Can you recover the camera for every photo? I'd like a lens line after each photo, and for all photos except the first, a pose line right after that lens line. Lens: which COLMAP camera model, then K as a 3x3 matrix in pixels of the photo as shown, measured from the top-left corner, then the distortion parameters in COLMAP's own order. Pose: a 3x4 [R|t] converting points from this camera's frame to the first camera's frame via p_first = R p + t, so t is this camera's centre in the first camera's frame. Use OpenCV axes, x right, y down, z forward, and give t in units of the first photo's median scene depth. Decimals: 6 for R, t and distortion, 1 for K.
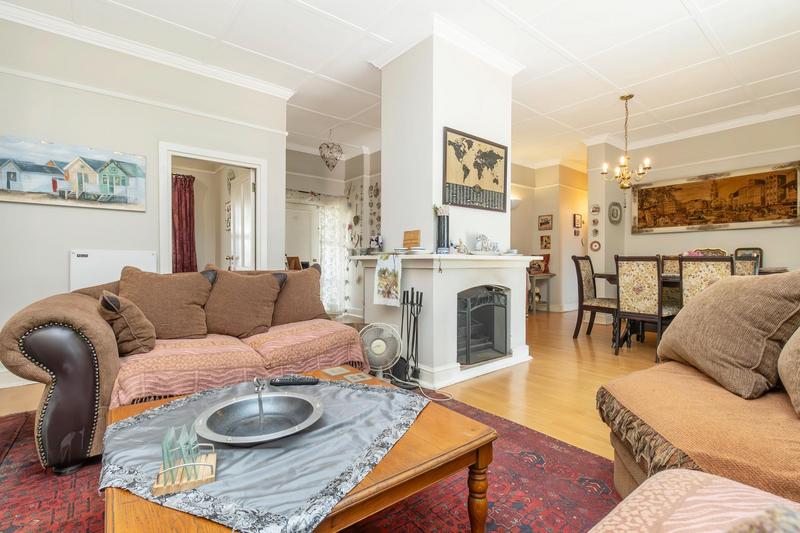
lens RADIAL K [[369.1, 0, 400.0], [0, 369.1, 266.5], [0, 0, 1]] dist [0.001289, -0.000518]
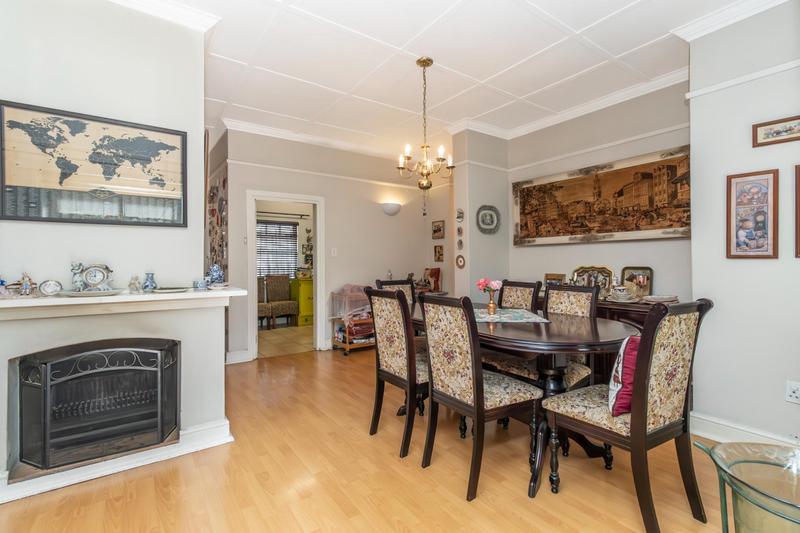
lens RADIAL K [[369.1, 0, 400.0], [0, 369.1, 266.5], [0, 0, 1]] dist [0.001289, -0.000518]
pose [[0.998059, -0.004339, -0.062121, 0.513467], [0.004189, 0.999988, -0.002550, -0.049868], [0.062132, 0.002285, 0.998065, 0.240747]]
